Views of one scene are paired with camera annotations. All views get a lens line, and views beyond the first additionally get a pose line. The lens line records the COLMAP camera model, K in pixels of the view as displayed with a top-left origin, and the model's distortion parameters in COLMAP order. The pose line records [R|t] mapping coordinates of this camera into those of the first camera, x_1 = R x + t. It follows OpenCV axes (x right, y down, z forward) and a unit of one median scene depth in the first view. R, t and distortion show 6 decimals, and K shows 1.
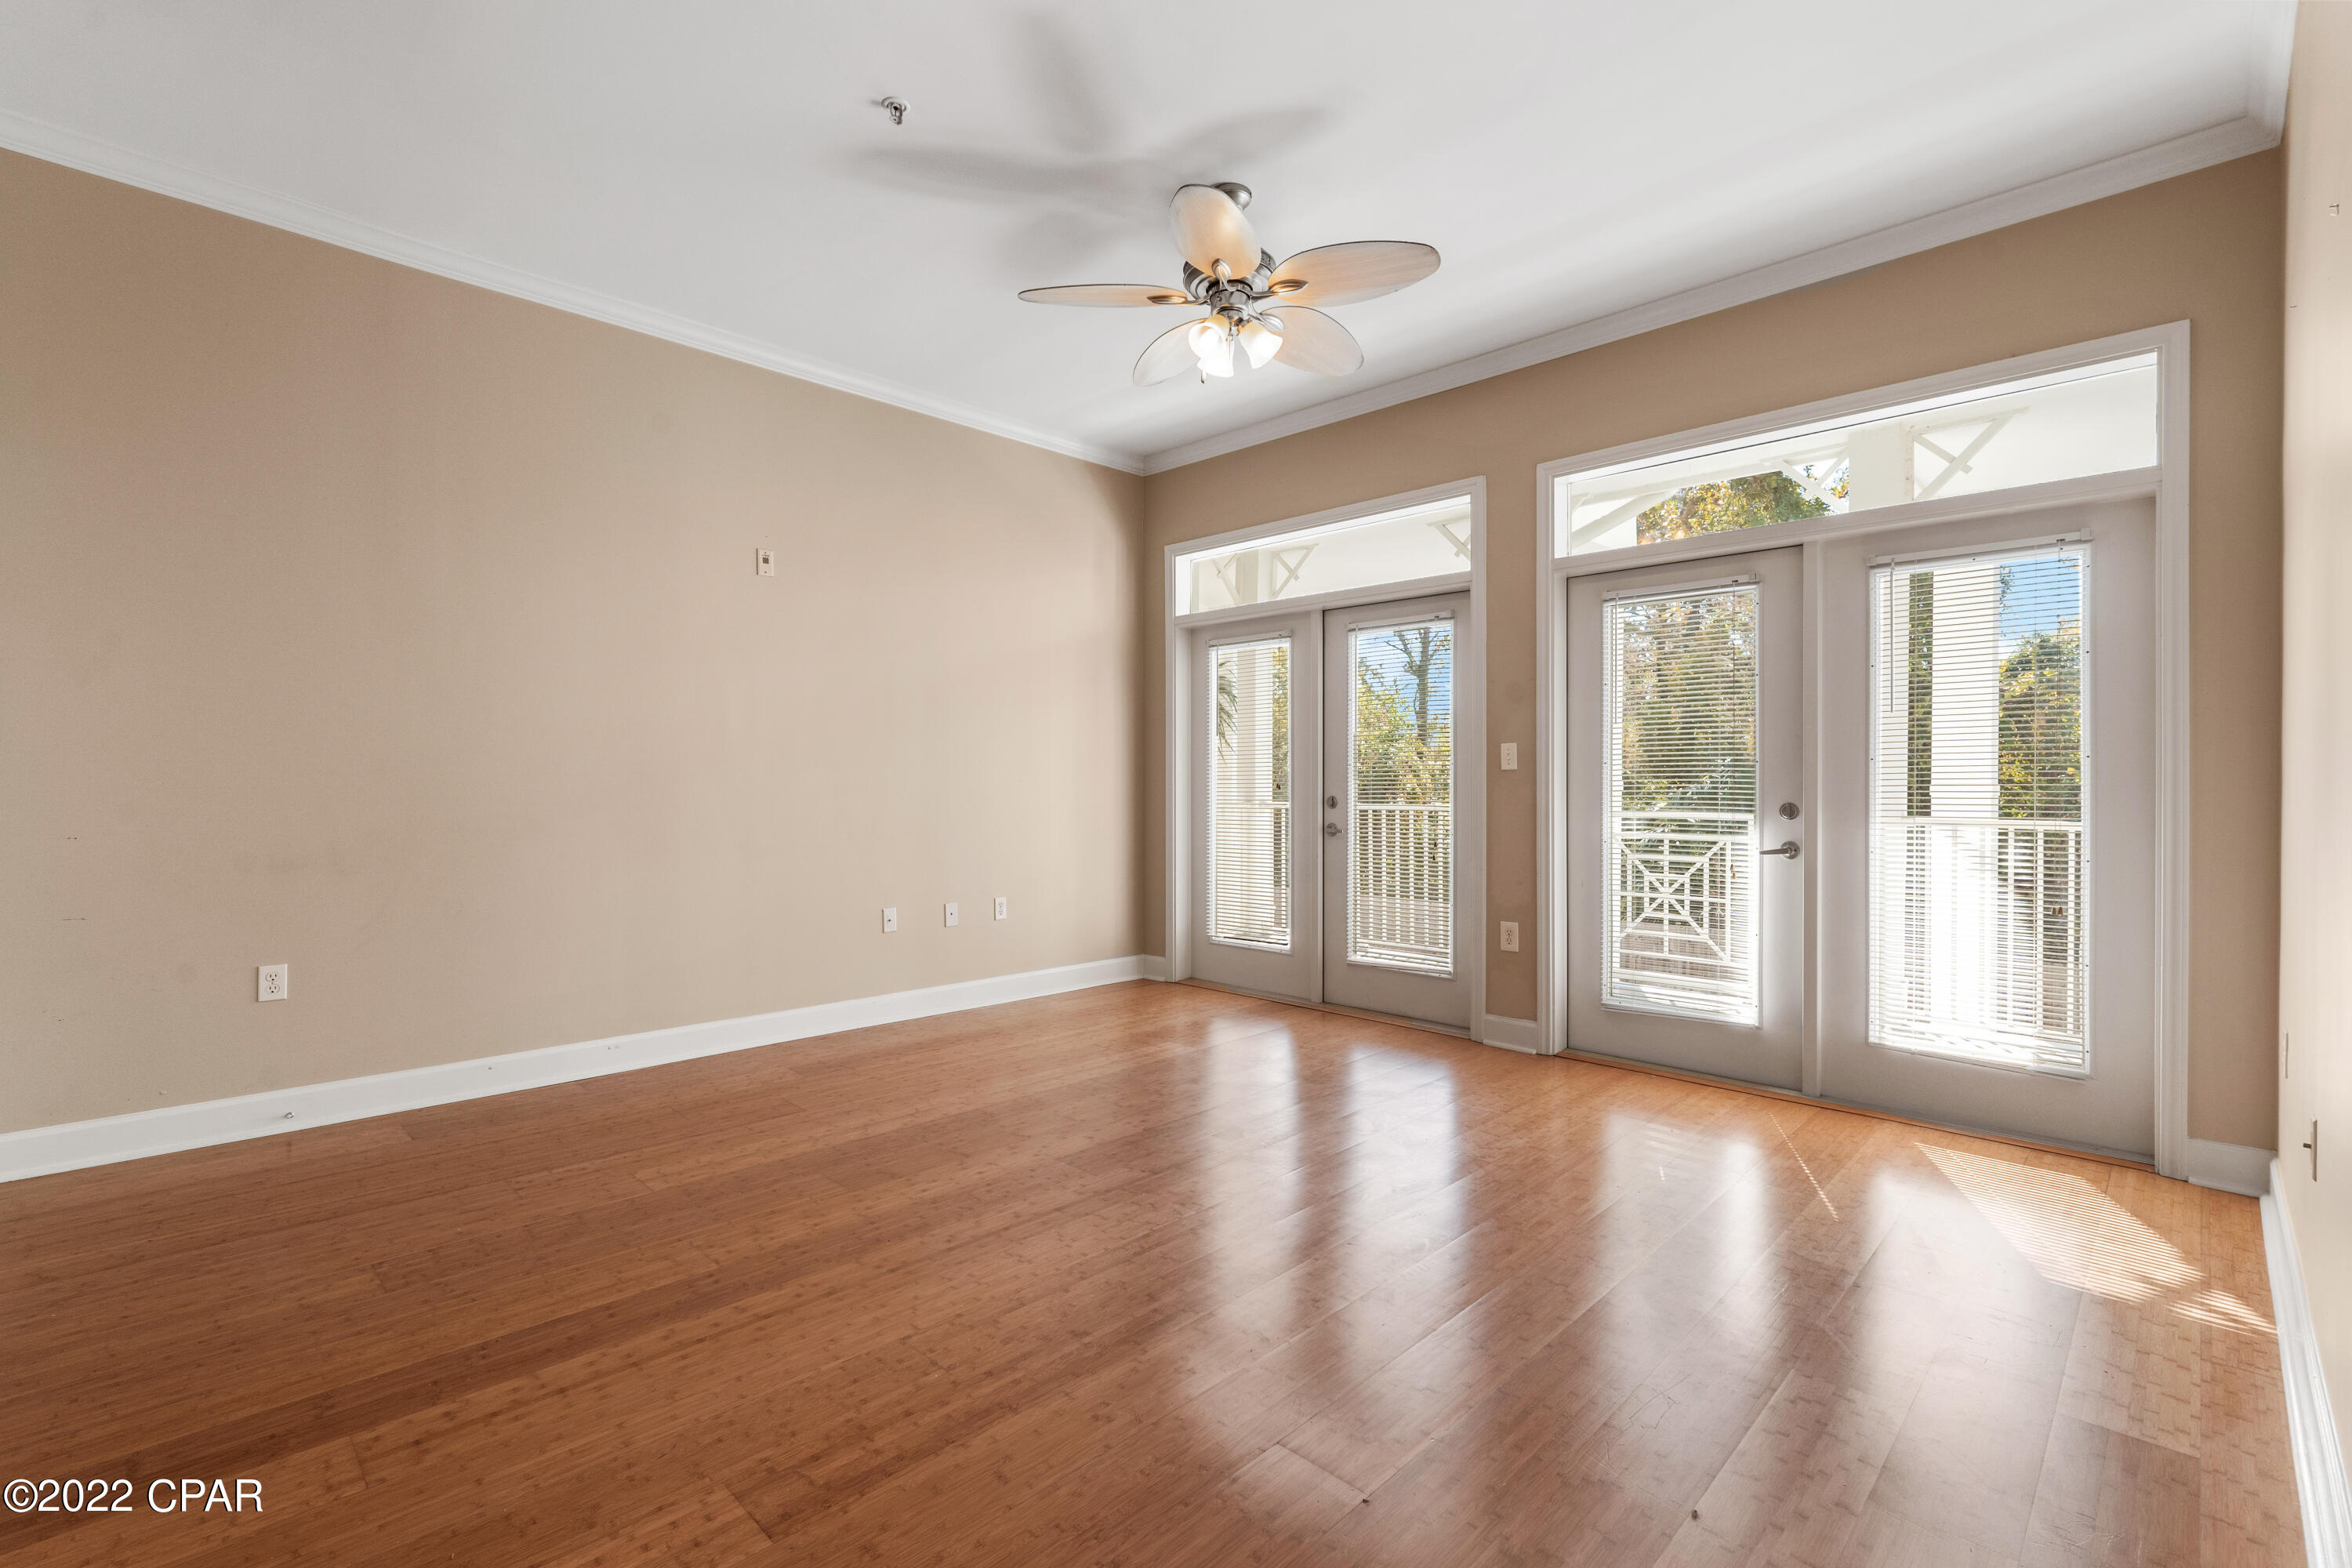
lens RADIAL K [[1041.7, 0, 1181.2], [0, 1041.7, 778.7], [0, 0, 1]] dist [-0.000385, -0.000315]
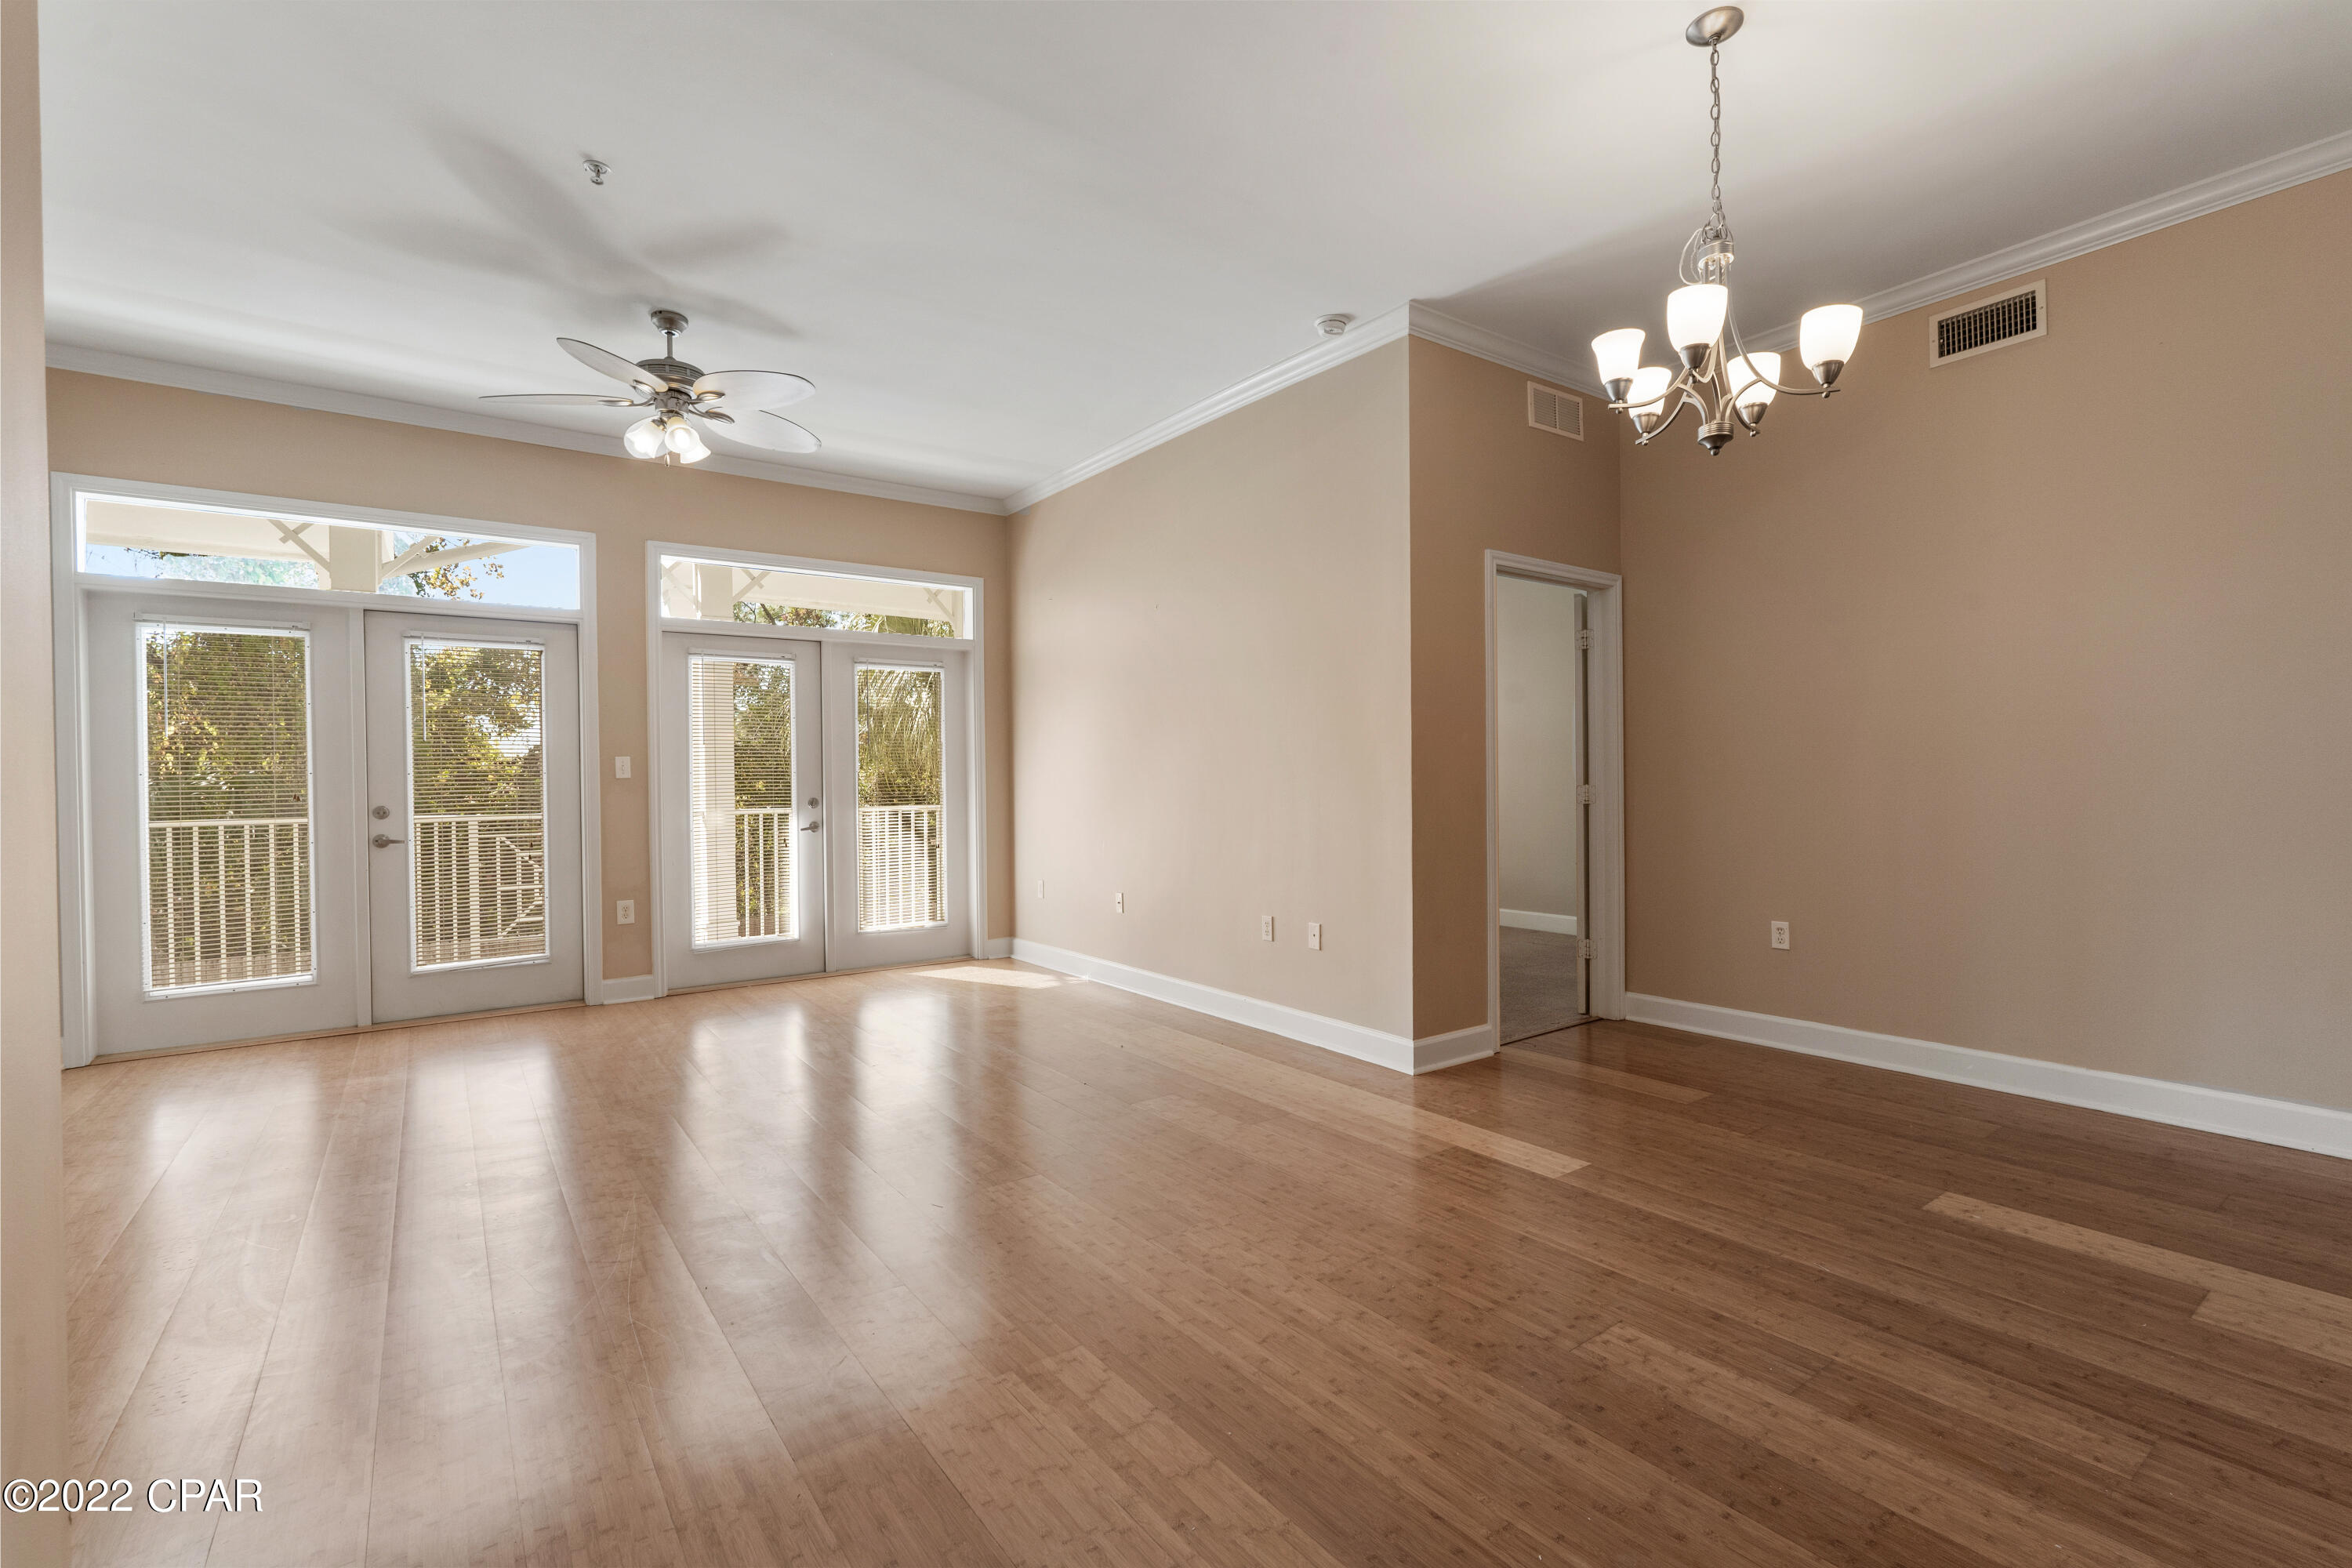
lens RADIAL K [[1034.6, 0, 1176.0], [0, 1034.6, 784.0], [0, 0, 1]] dist [-0.002476, -0.000753]
pose [[0.167583, -0.007361, 0.985831, -0.790675], [0.010406, 0.999930, 0.005698, -0.001661], [-0.985803, 0.009304, 0.167647, 0.143519]]
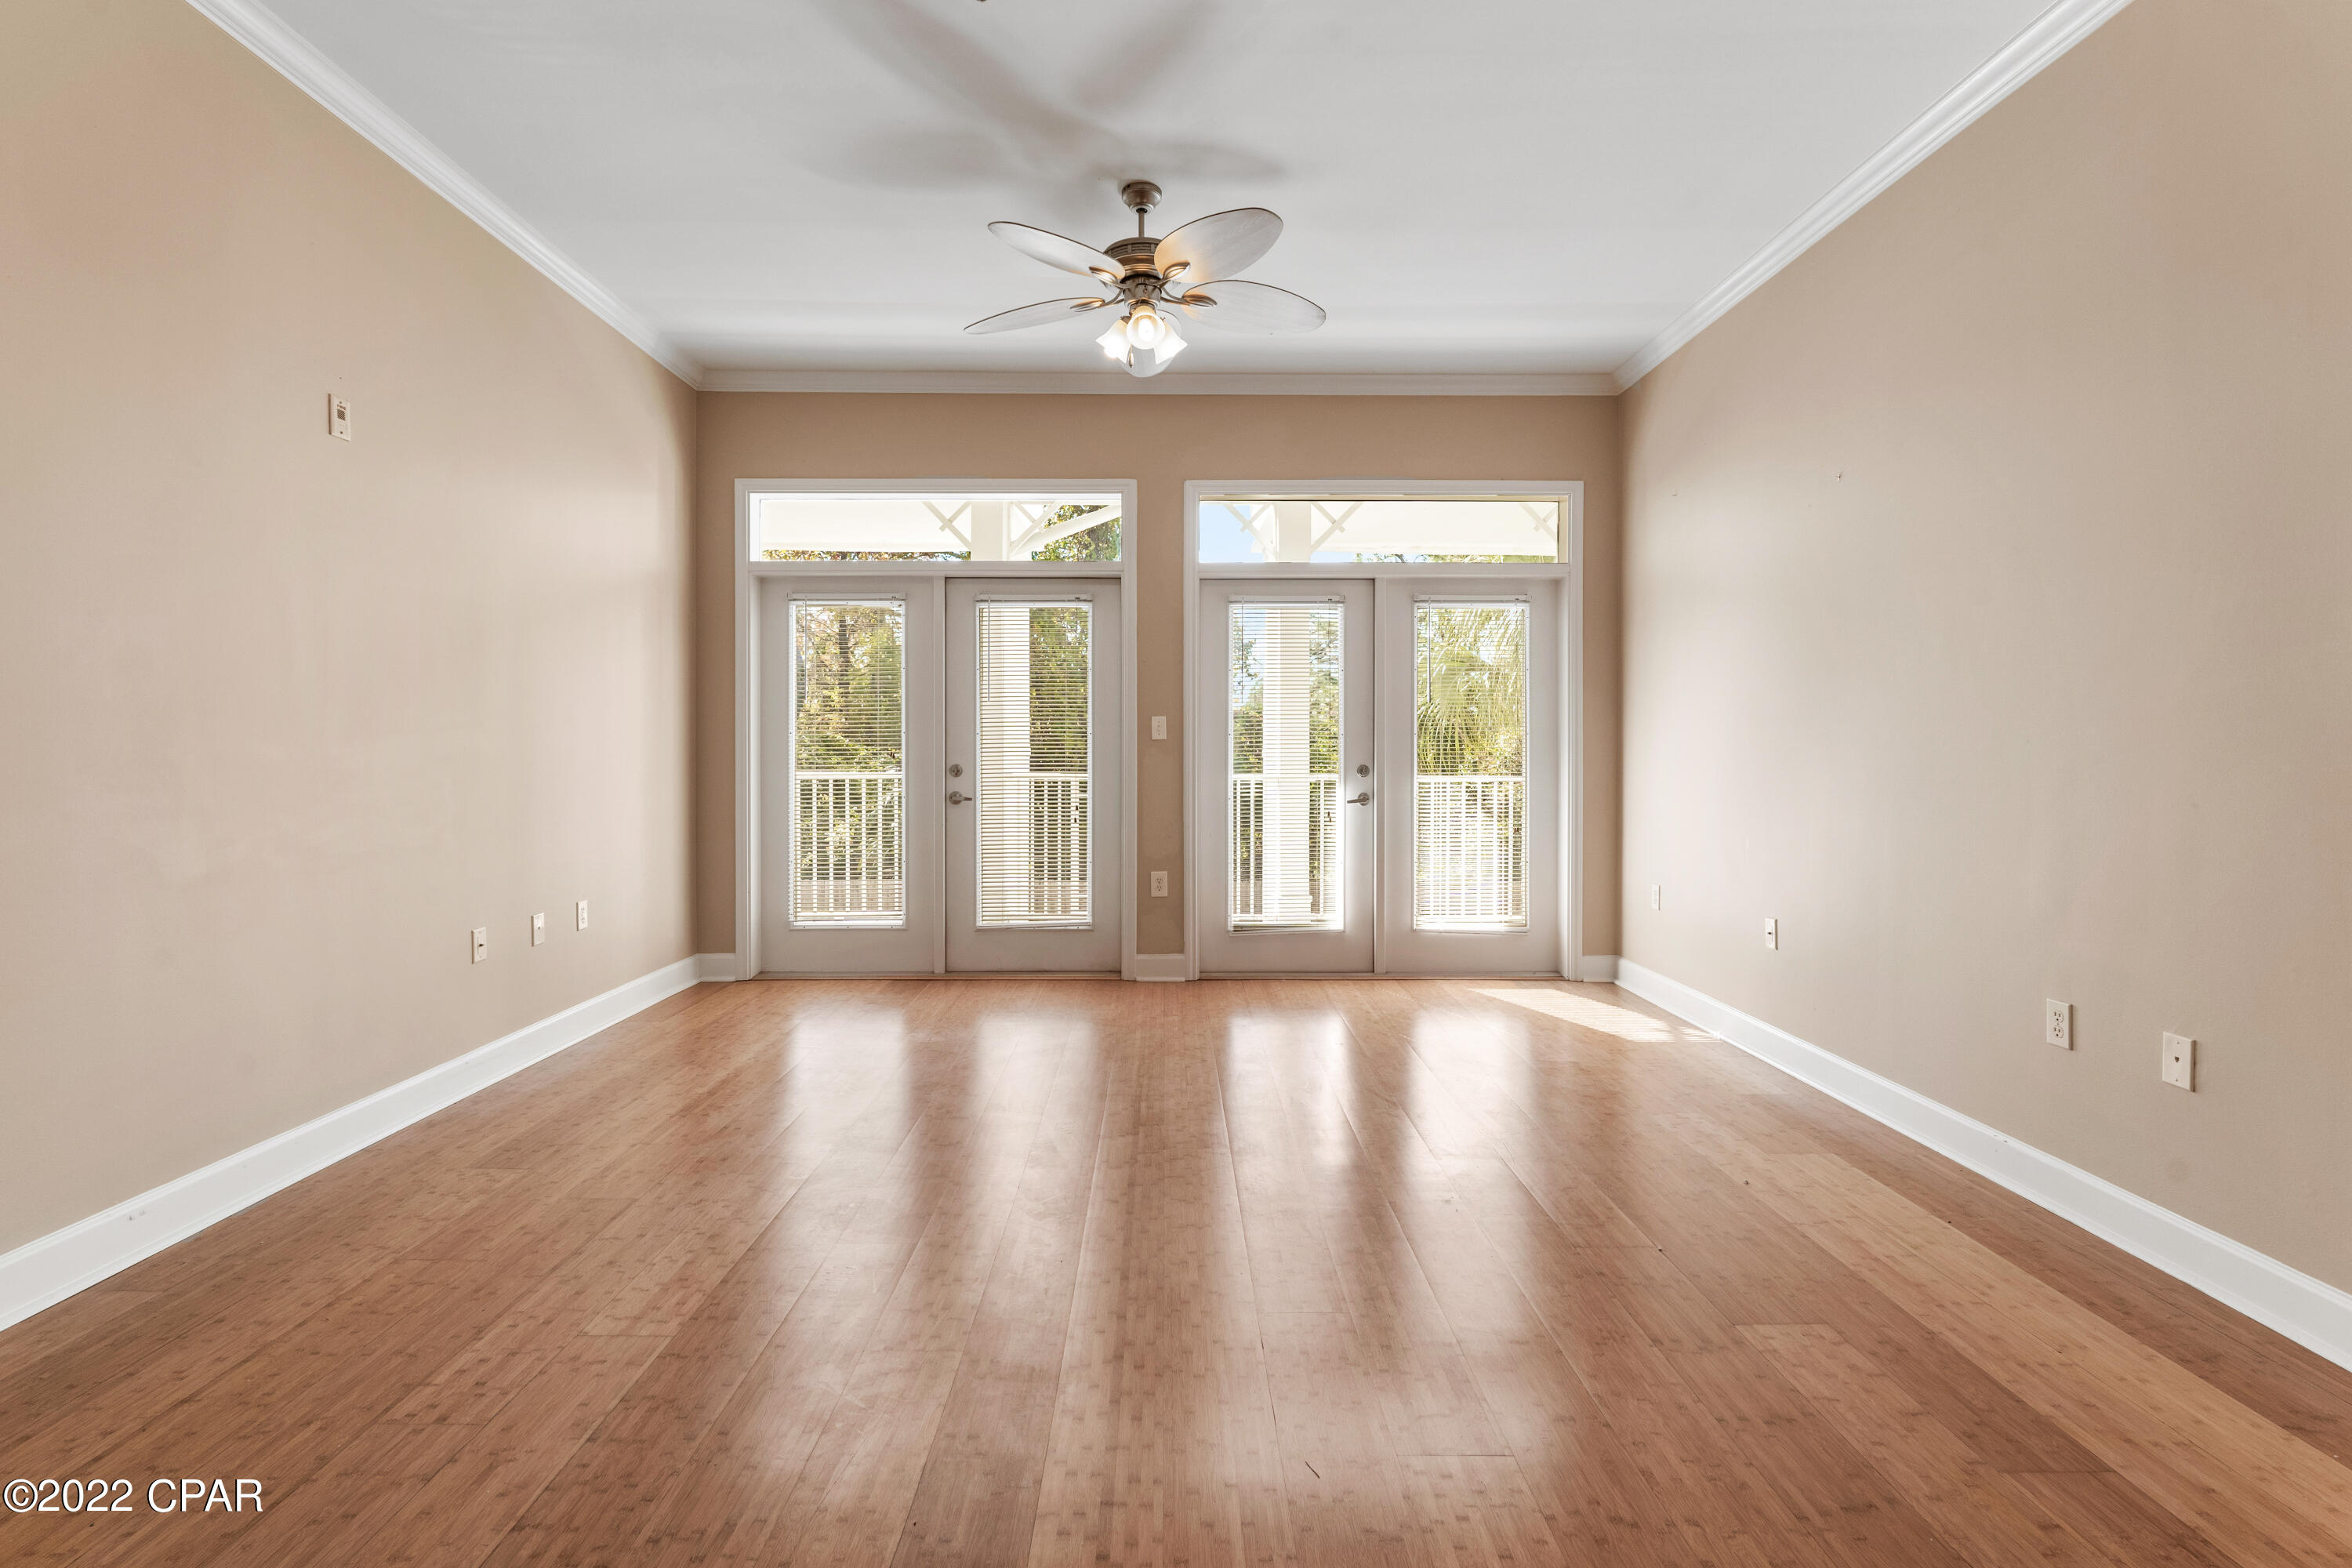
lens RADIAL K [[1043.0, 0, 1178.9], [0, 1043.0, 748.9], [0, 0, 1]] dist [-0.001007, -0.000763]
pose [[0.708837, -0.002006, 0.705369, -0.484886], [-0.000756, 0.999993, 0.003604, -0.002543], [-0.705371, -0.003088, 0.708831, 0.165257]]
